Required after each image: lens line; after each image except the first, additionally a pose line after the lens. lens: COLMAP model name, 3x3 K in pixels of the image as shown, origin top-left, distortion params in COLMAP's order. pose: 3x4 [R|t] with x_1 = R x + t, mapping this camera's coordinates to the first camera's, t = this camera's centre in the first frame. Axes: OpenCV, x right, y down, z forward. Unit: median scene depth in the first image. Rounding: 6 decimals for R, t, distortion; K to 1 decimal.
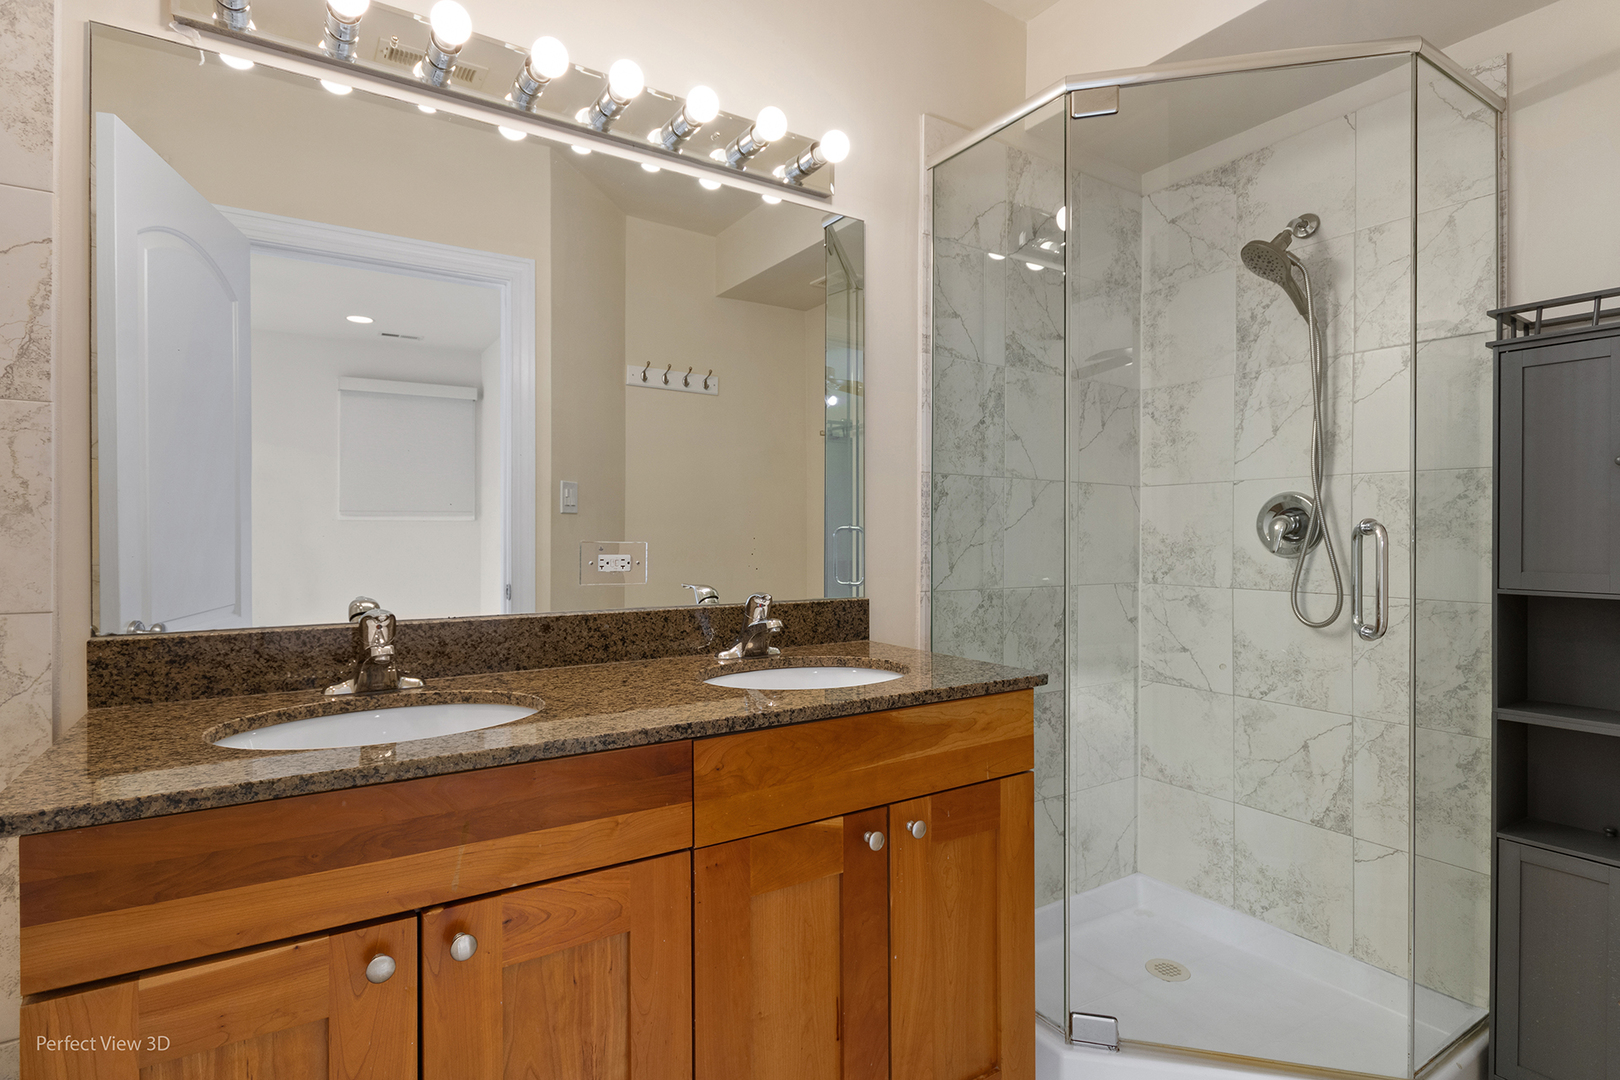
lens RADIAL K [[787.9, 0, 810.0], [0, 787.9, 540.0], [0, 0, 1]] dist [0.003914, 0.000404]
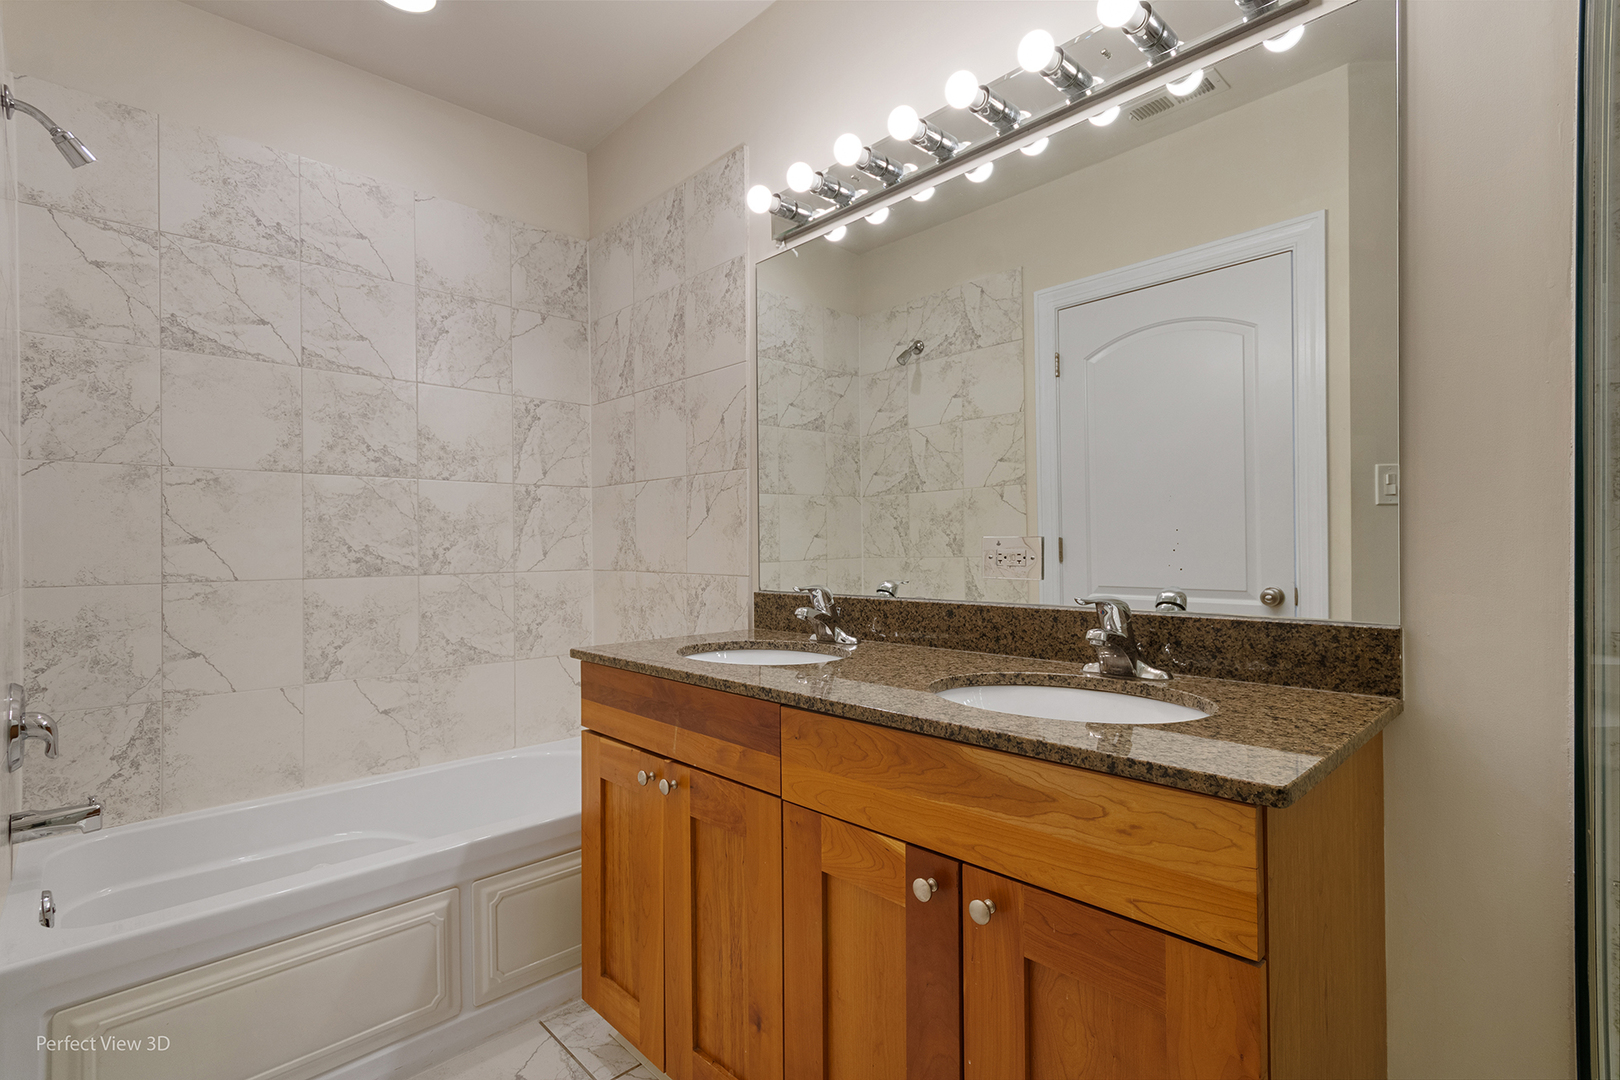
lens RADIAL K [[750.6, 0, 814.4], [0, 750.6, 538.5], [0, 0, 1]] dist [0.003416, 0.000140]
pose [[0.214073, -0.012940, -0.976732, 0.649024], [0.004037, 0.999915, -0.012363, 0.016322], [0.976809, -0.001296, 0.214107, 0.561528]]
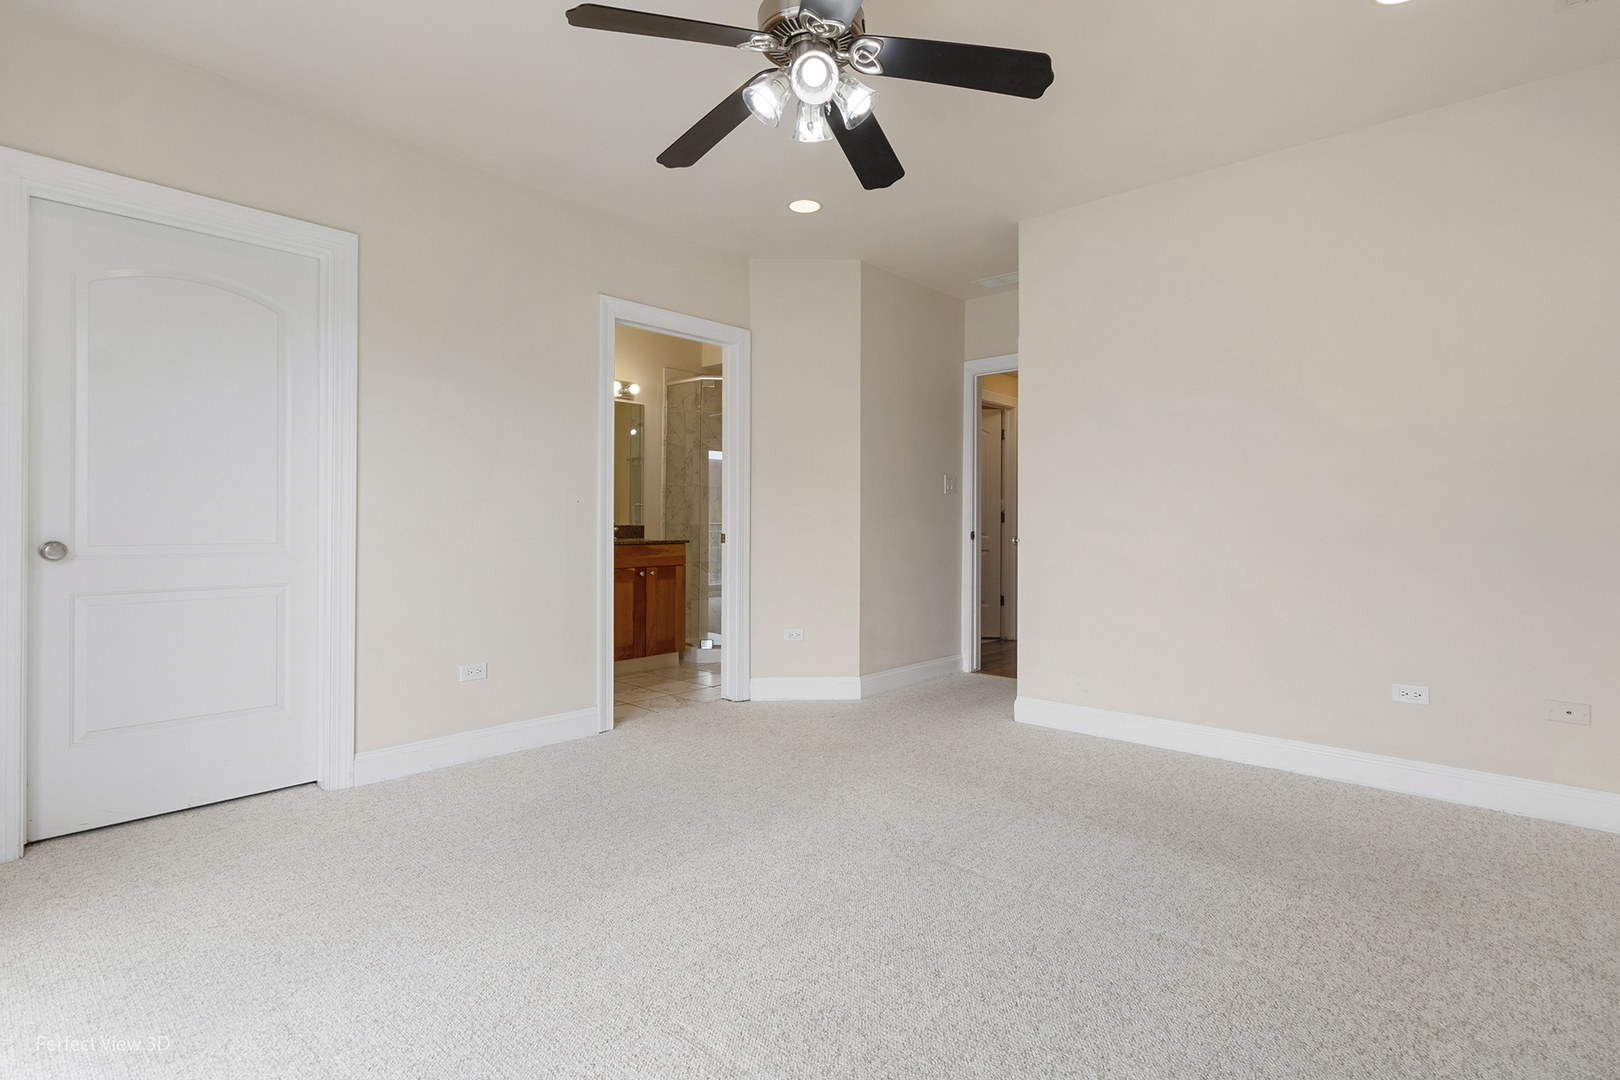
lens RADIAL K [[796.7, 0, 810.0], [0, 796.7, 540.0], [0, 0, 1]] dist [-0.000705, 0.000519]
pose [[0.969541, 0.006234, 0.244850, -0.074864], [-0.009633, 0.999873, 0.012685, 0.104378], [-0.244740, -0.014658, 0.969478, -2.676739]]
